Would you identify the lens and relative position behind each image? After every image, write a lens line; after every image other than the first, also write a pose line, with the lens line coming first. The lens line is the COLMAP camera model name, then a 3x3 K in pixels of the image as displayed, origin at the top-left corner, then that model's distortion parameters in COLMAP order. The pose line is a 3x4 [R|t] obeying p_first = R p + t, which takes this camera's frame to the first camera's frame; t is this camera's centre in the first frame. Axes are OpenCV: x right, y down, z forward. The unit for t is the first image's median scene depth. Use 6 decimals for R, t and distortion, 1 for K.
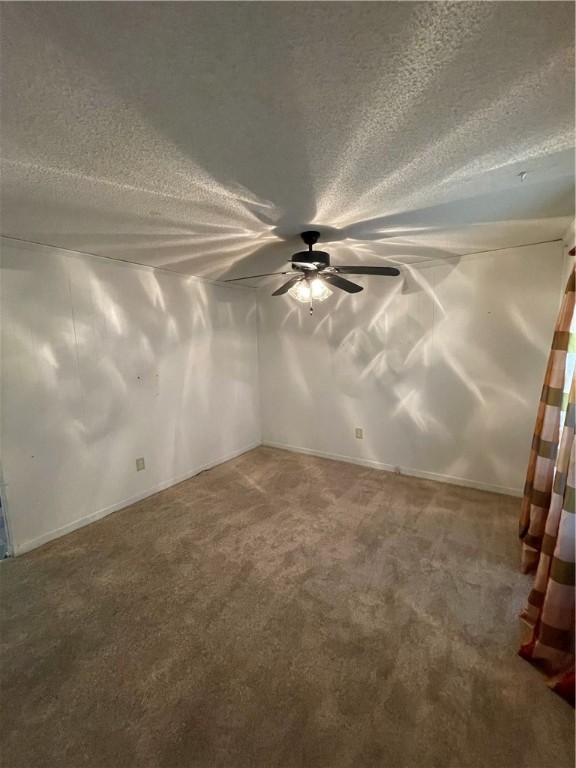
lens RADIAL K [[310.0, 0, 287.2], [0, 310.0, 380.8], [0, 0, 1]] dist [0.000676, 0.000372]
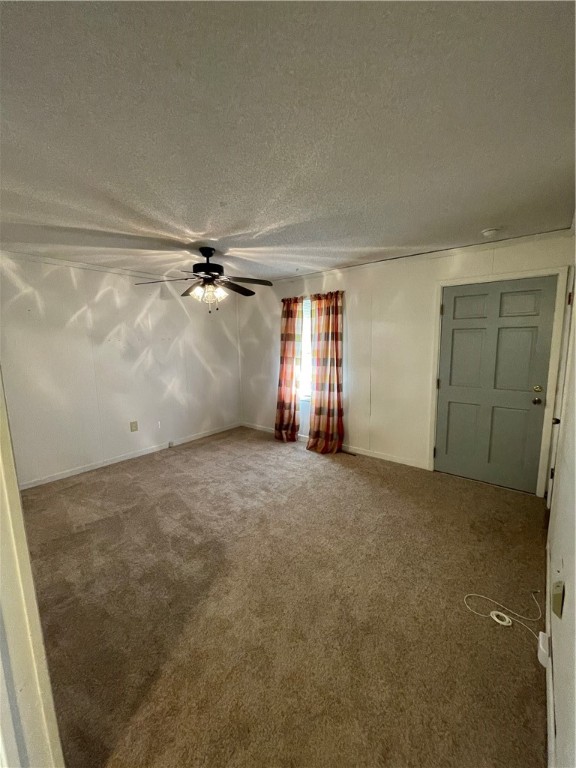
lens RADIAL K [[310.0, 0, 287.5], [0, 310.0, 386.5], [0, 0, 1]] dist [0.000676, 0.000372]
pose [[0.144091, -0.119179, 0.982361, -0.743352], [0.133250, 0.986017, 0.100078, 0.003581], [-0.980552, 0.116479, 0.157957, 0.334290]]
